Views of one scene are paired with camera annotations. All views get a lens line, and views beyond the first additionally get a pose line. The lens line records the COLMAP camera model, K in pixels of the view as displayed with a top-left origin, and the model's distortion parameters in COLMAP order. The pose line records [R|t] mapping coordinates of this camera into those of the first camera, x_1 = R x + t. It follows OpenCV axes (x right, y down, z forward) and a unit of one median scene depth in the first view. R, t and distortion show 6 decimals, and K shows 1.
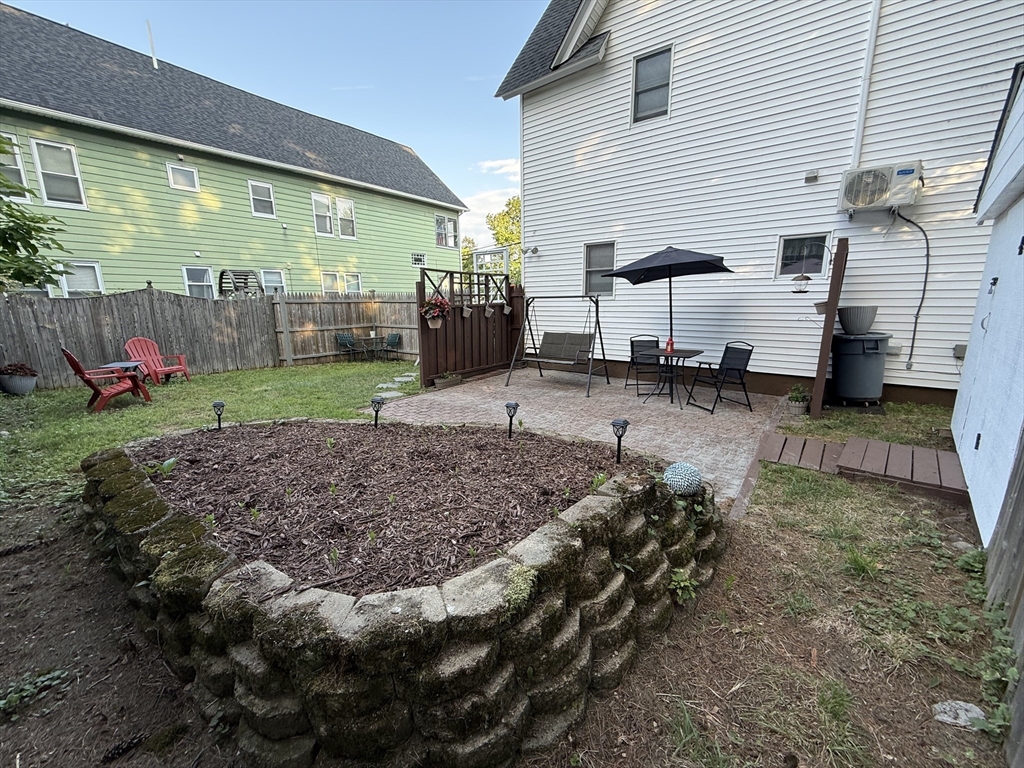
lens RADIAL K [[406.4, 0, 510.7], [0, 406.4, 386.3], [0, 0, 1]] dist [-0.000358, 0.000327]
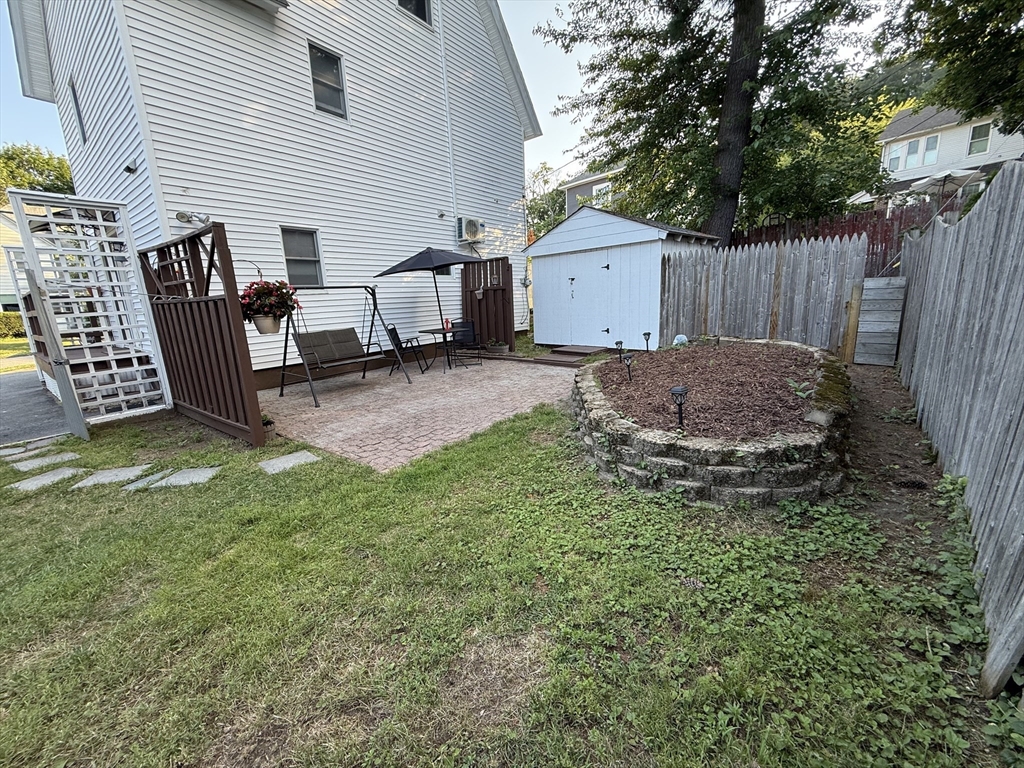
lens RADIAL K [[406.4, 0, 513.1], [0, 406.4, 386.5], [0, 0, 1]] dist [-0.000358, 0.000327]
pose [[0.019961, -0.209836, 0.977533, -0.784497], [0.238577, 0.950483, 0.199158, -0.106971], [-0.970918, 0.229241, 0.069034, 0.646279]]
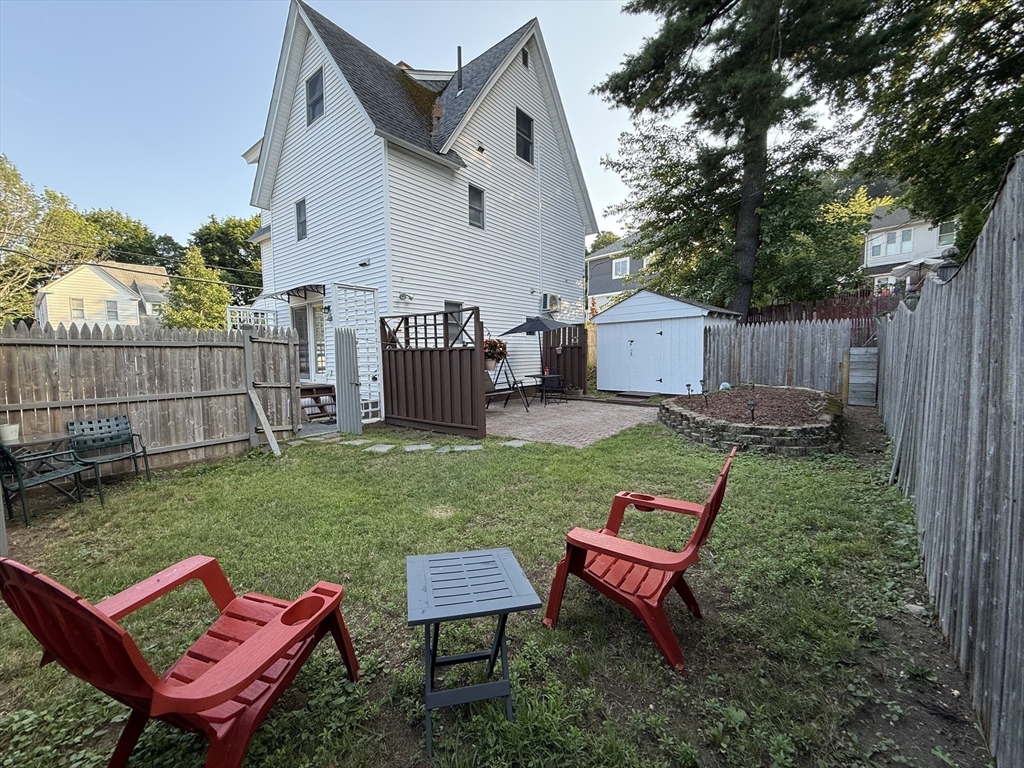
lens RADIAL K [[406.4, 0, 513.4], [0, 406.4, 387.3], [0, 0, 1]] dist [-0.000358, 0.000327]
pose [[0.029574, -0.076474, 0.996633, -1.177672], [0.210138, 0.975262, 0.068599, -0.162224], [-0.977224, 0.207402, 0.044912, 0.923475]]
